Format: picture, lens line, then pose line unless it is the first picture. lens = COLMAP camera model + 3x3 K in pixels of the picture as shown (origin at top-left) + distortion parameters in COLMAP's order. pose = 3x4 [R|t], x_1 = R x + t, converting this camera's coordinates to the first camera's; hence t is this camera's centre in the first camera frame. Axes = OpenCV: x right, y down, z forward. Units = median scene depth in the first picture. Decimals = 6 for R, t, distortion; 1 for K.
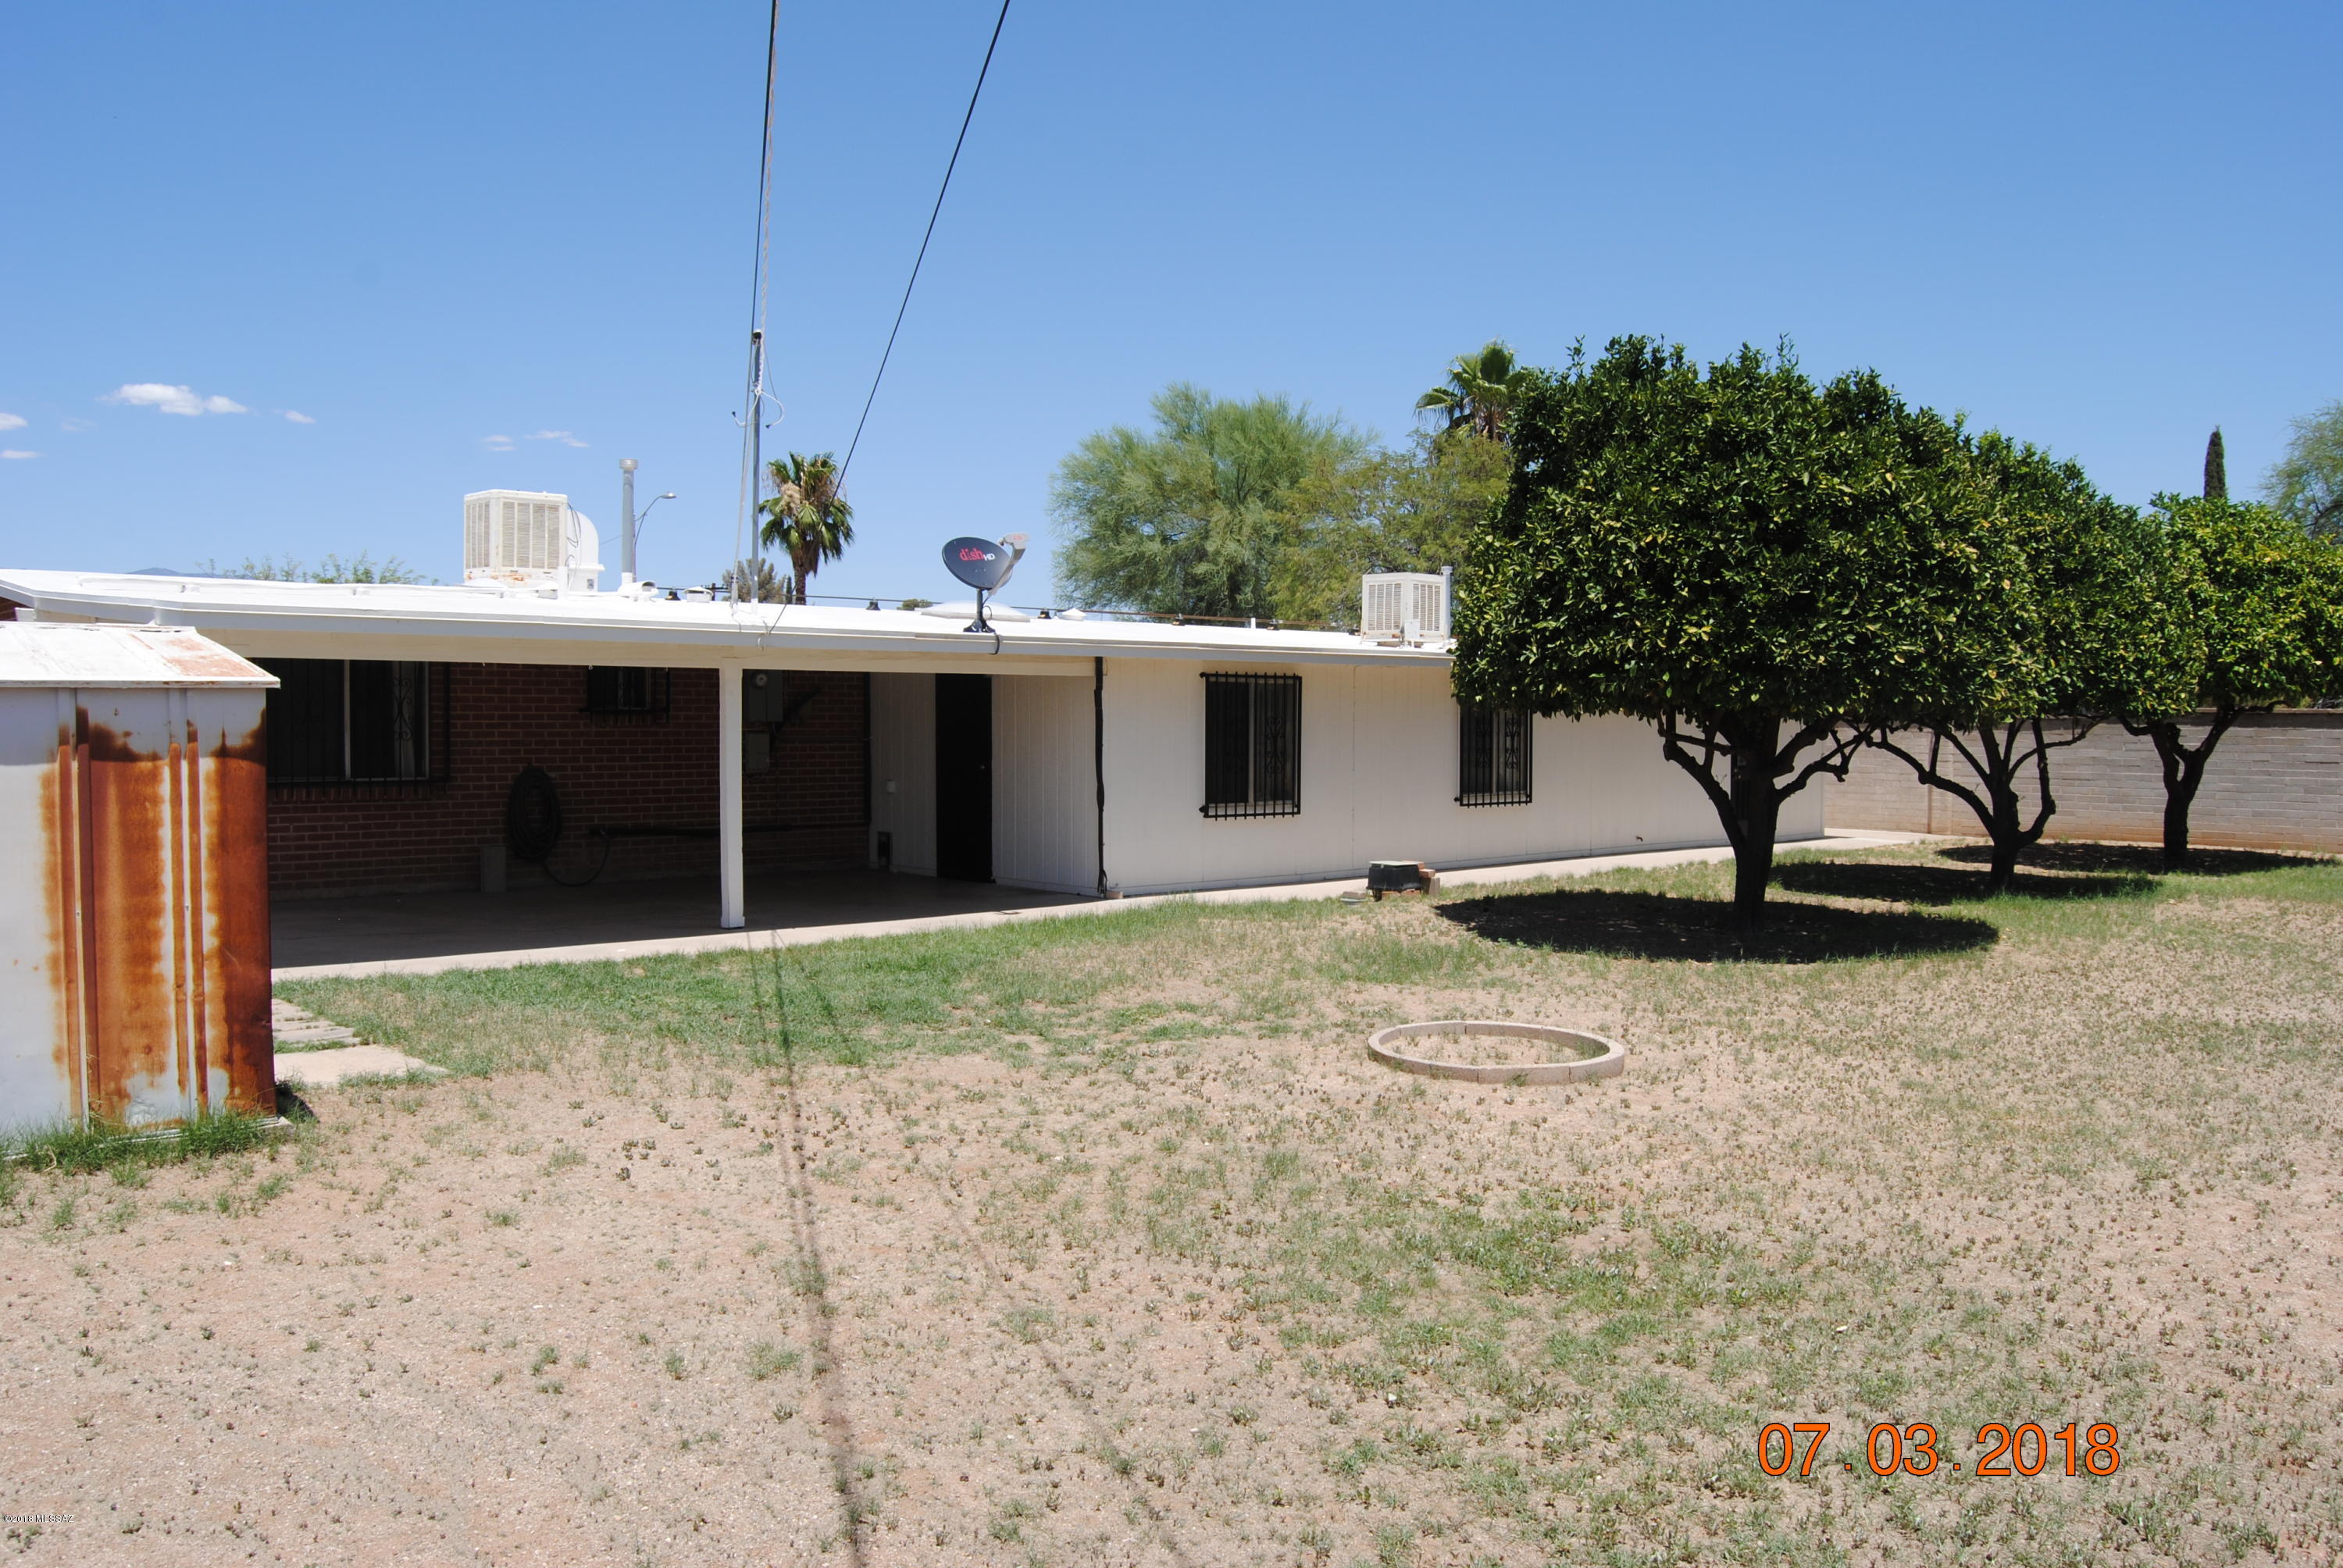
lens RADIAL K [[1827.1, 0, 1174.6], [0, 1827.1, 787.0], [0, 0, 1]] dist [-0.058233, 0.001955]
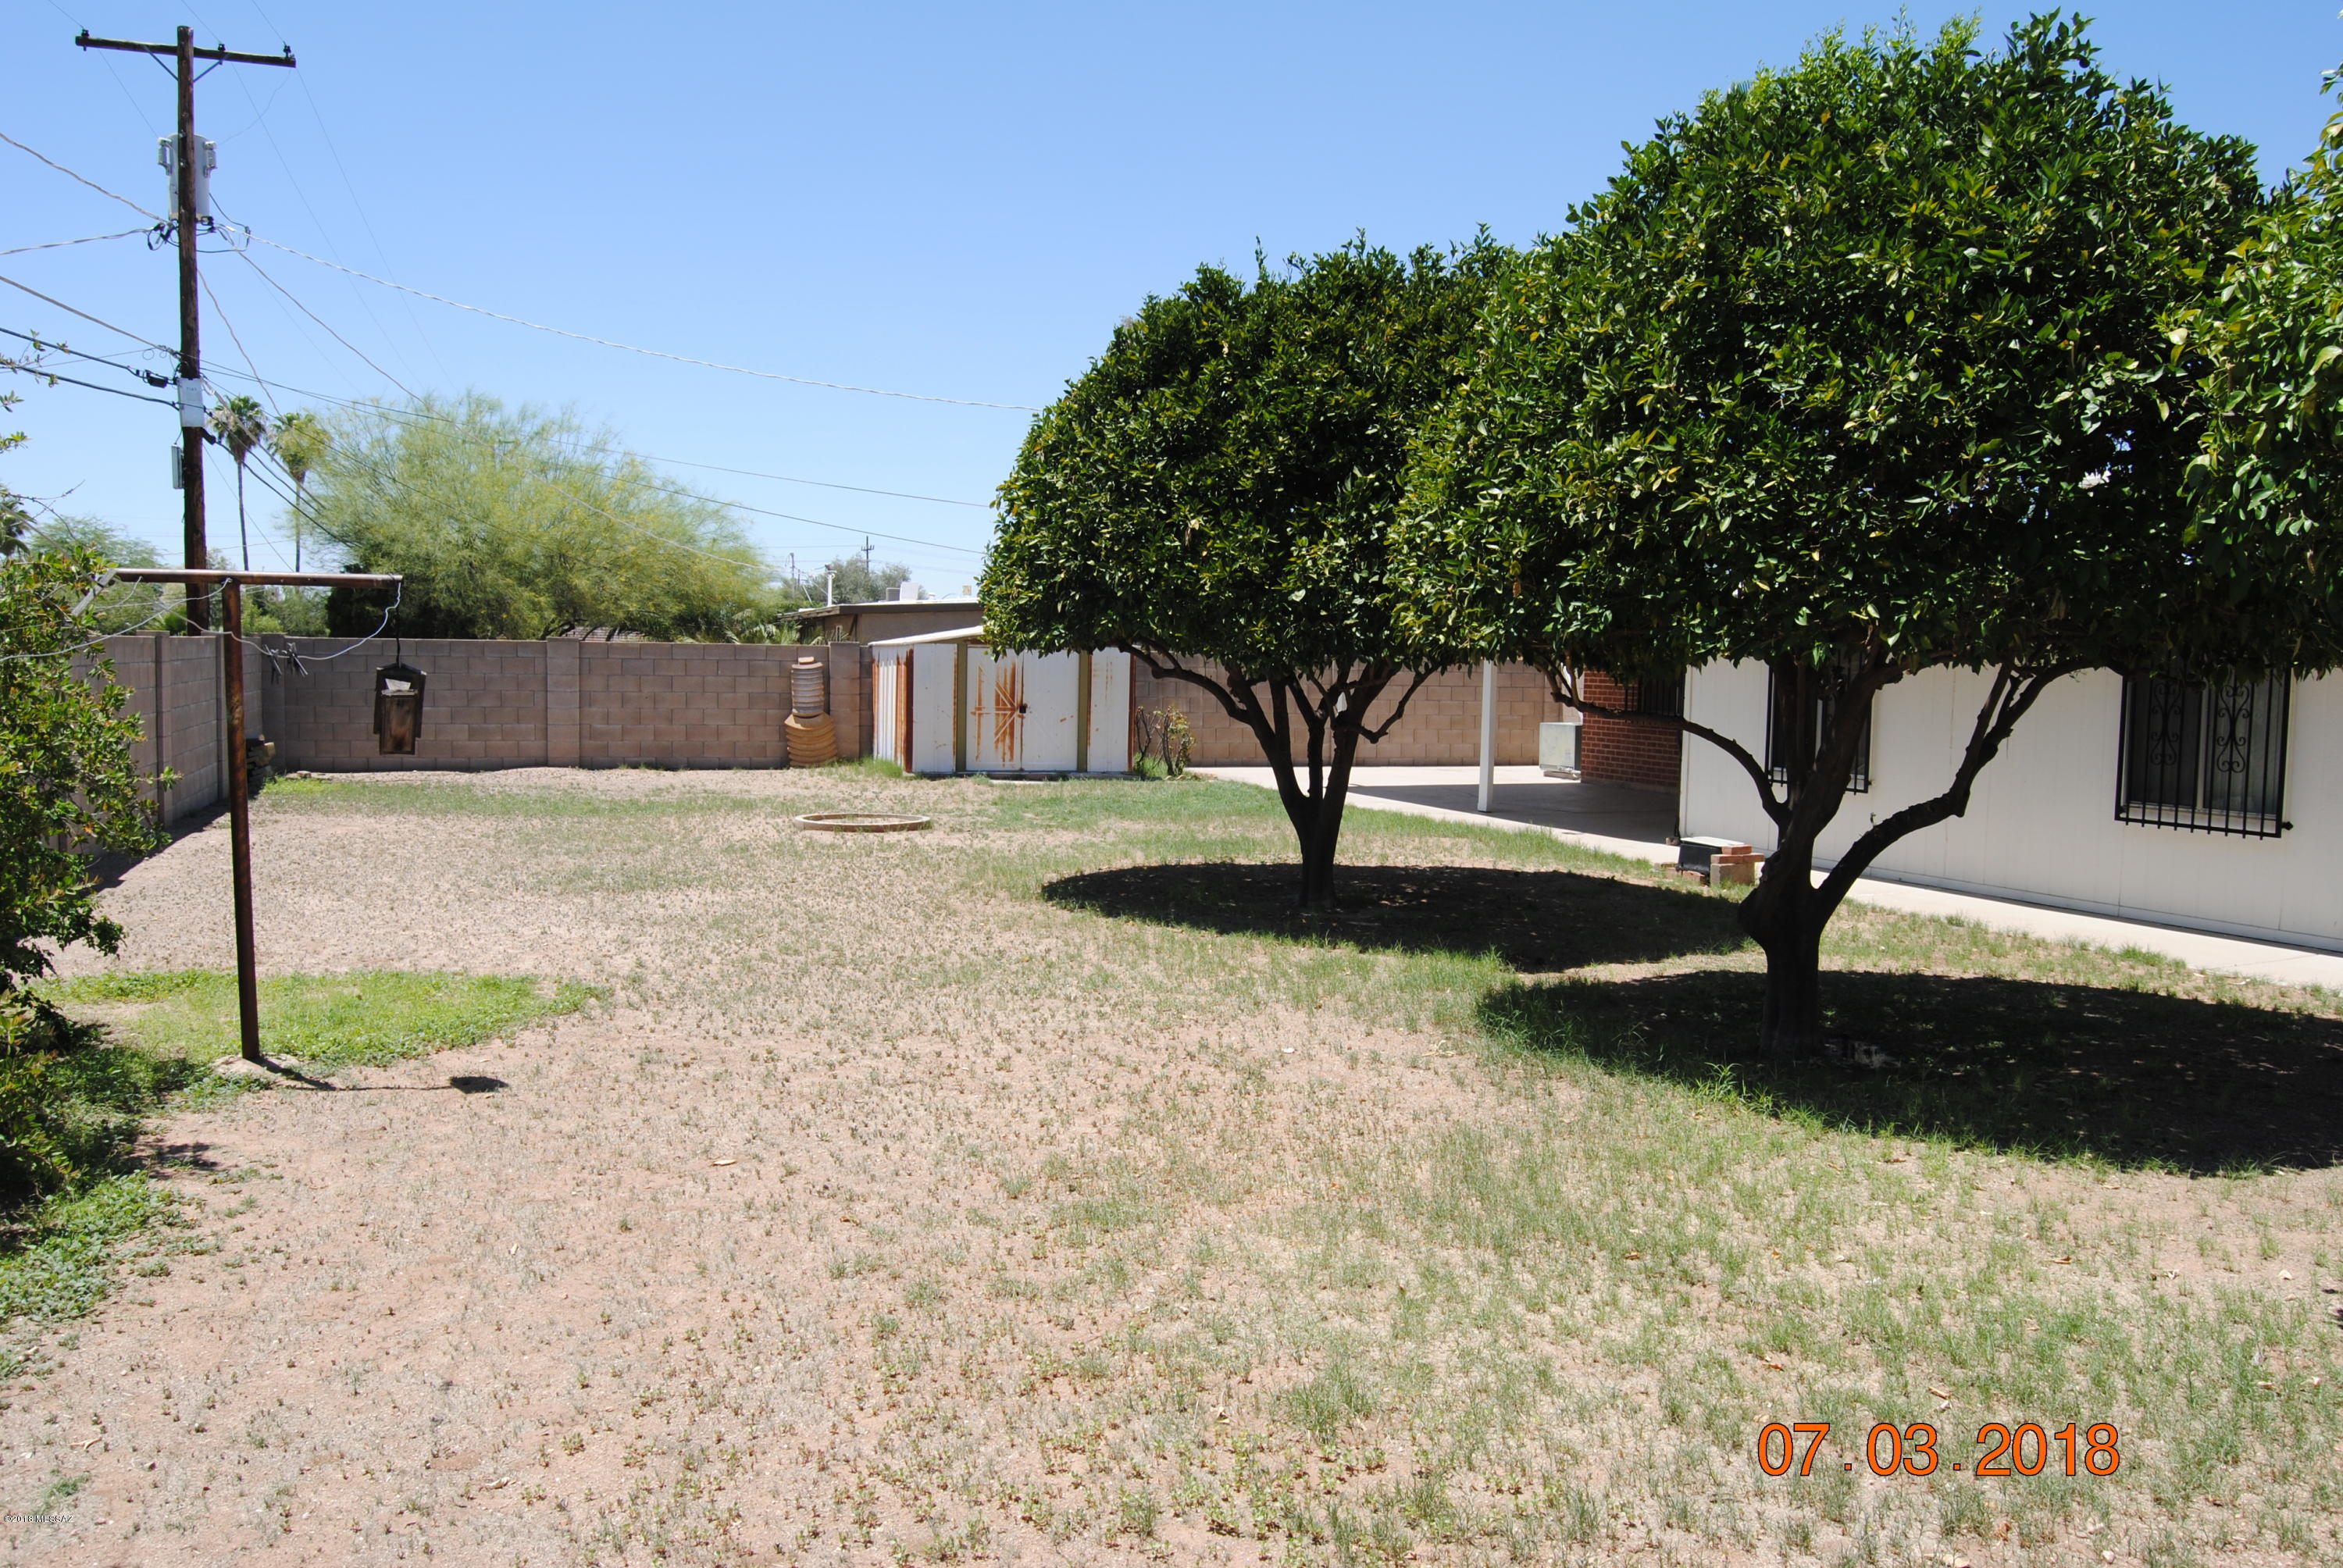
lens RADIAL K [[1827.1, 0, 1184.1], [0, 1827.1, 788.4], [0, 0, 1]] dist [-0.058233, 0.001955]
pose [[-0.404119, 0.057753, -0.912881, 2.368798], [-0.052509, 0.994894, 0.086186, -0.106855], [0.913198, 0.082764, -0.399023, 2.794918]]
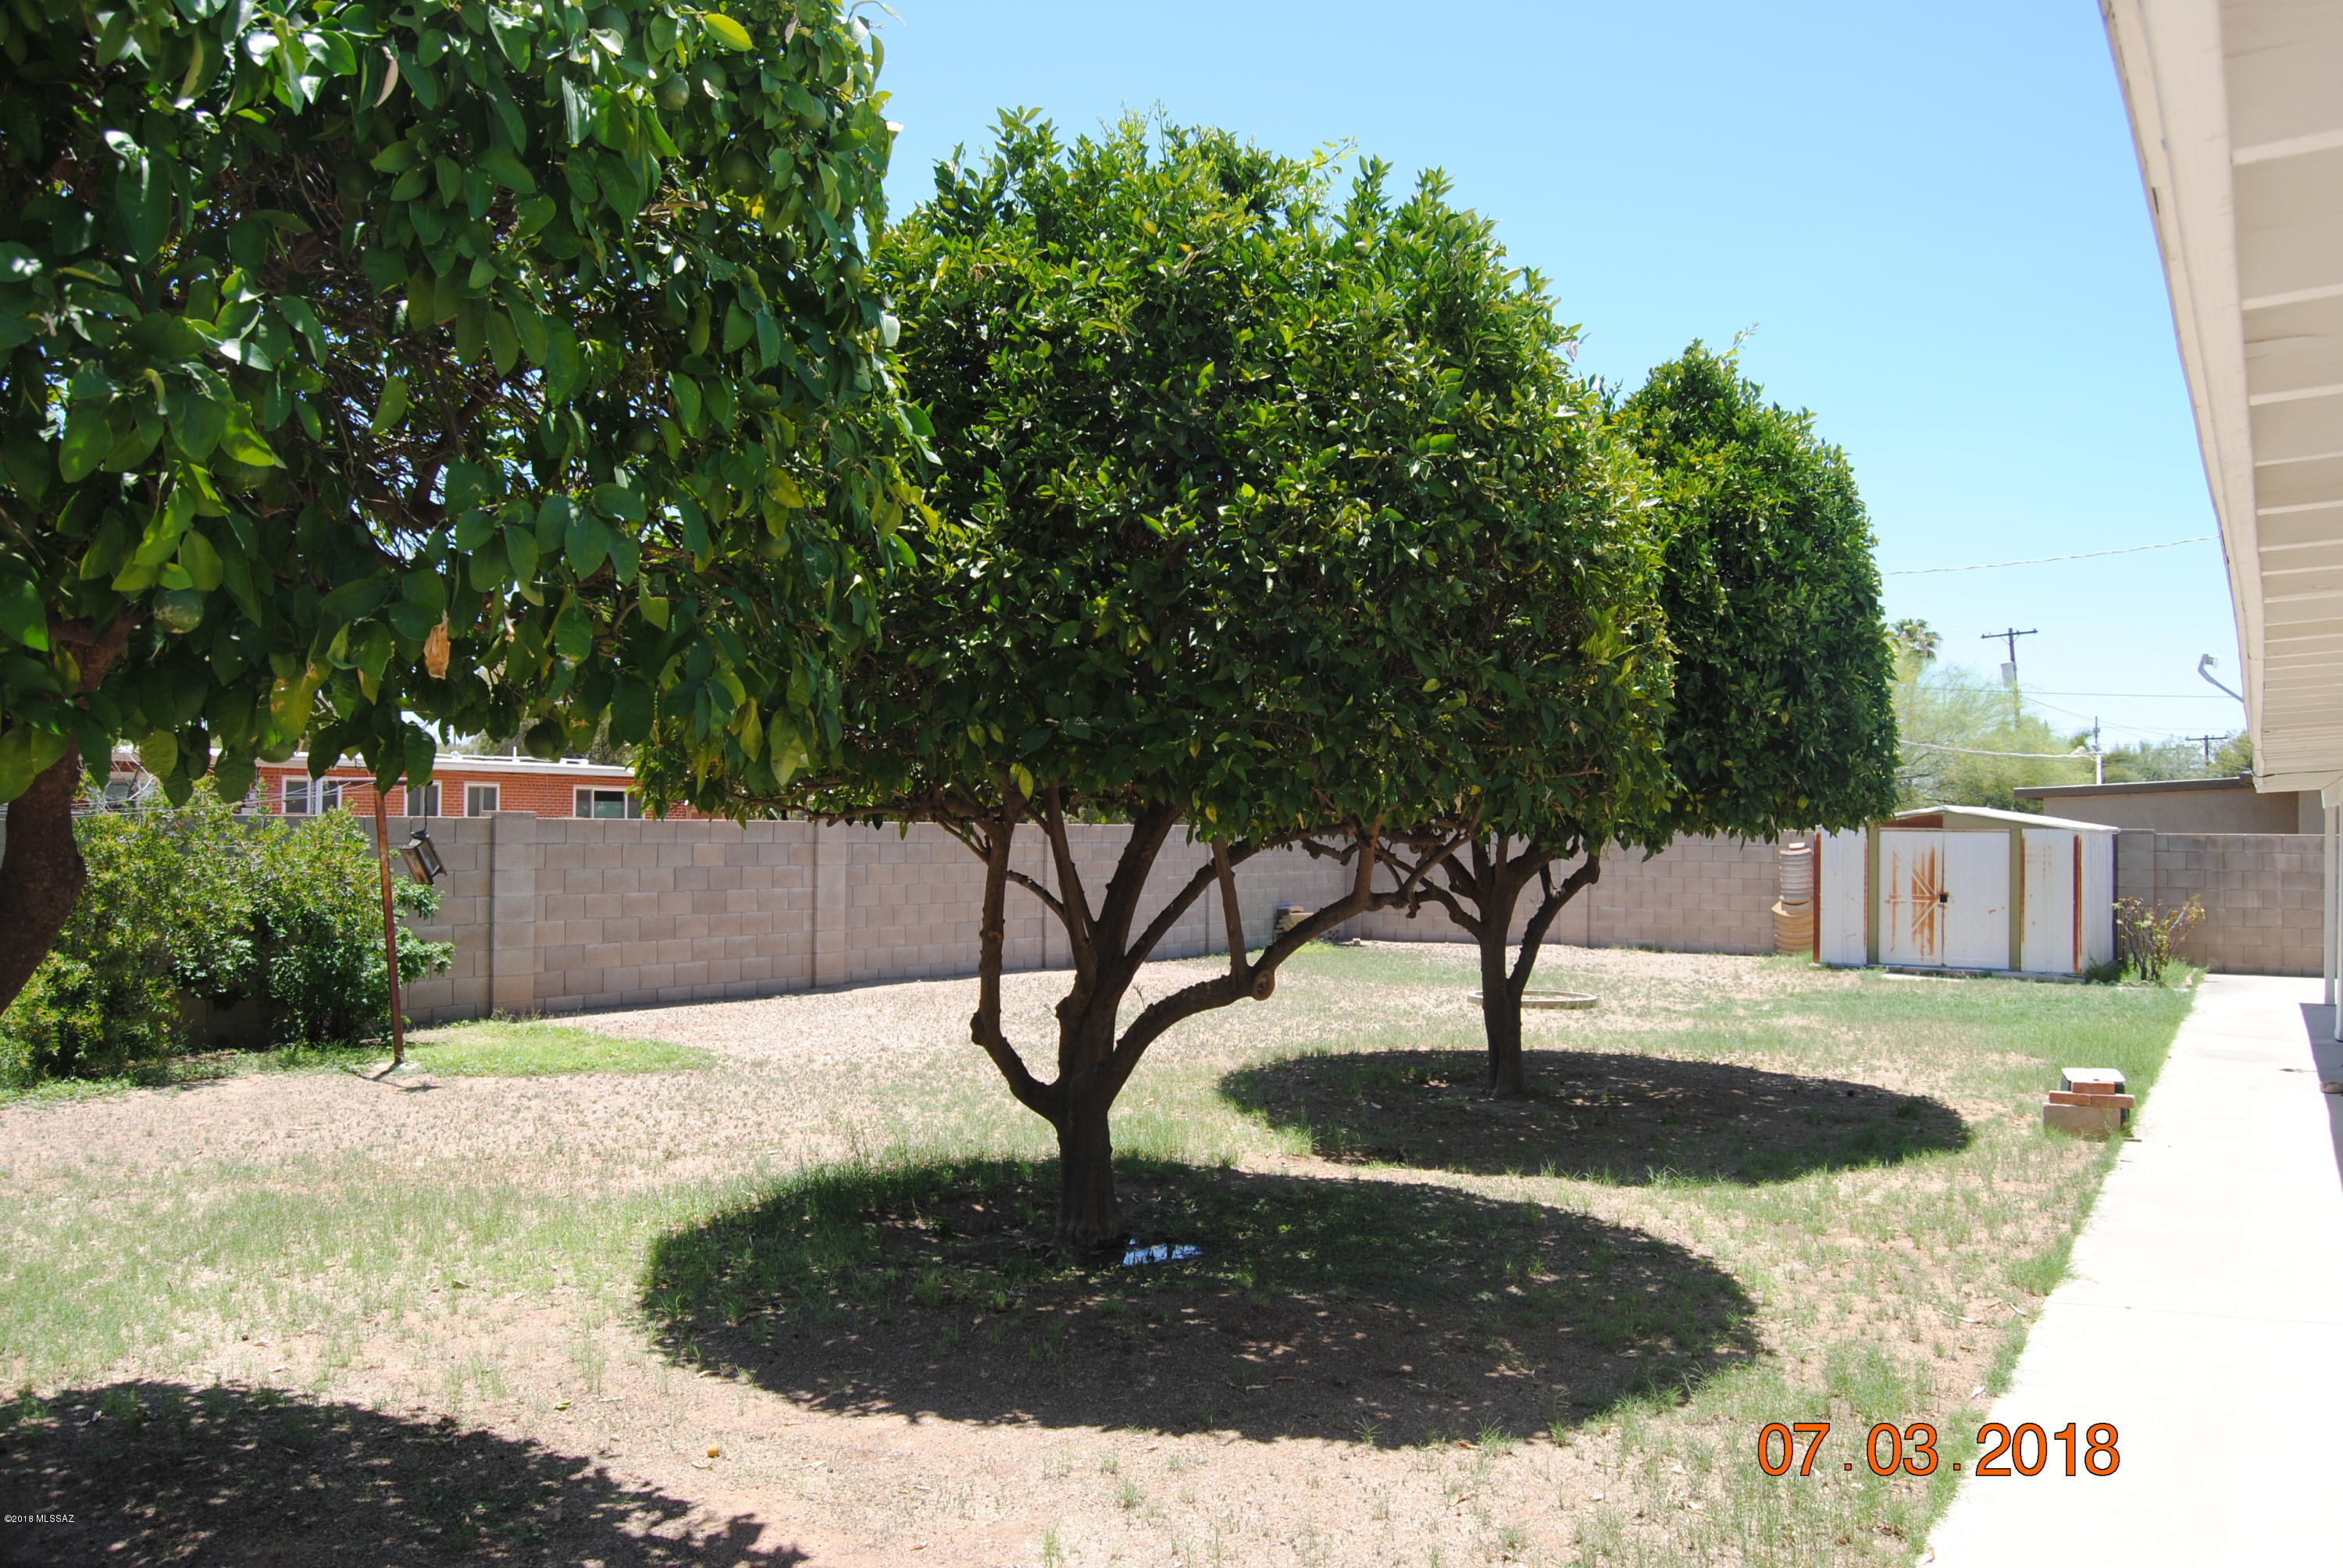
lens RADIAL K [[1827.1, 0, 1185.6], [0, 1827.1, 792.4], [0, 0, 1]] dist [-0.058233, 0.001955]
pose [[-0.938683, -0.021390, -0.344116, 1.634667], [-0.028759, 0.999453, 0.016325, -0.135211], [0.343579, 0.025220, -0.938785, 3.549675]]
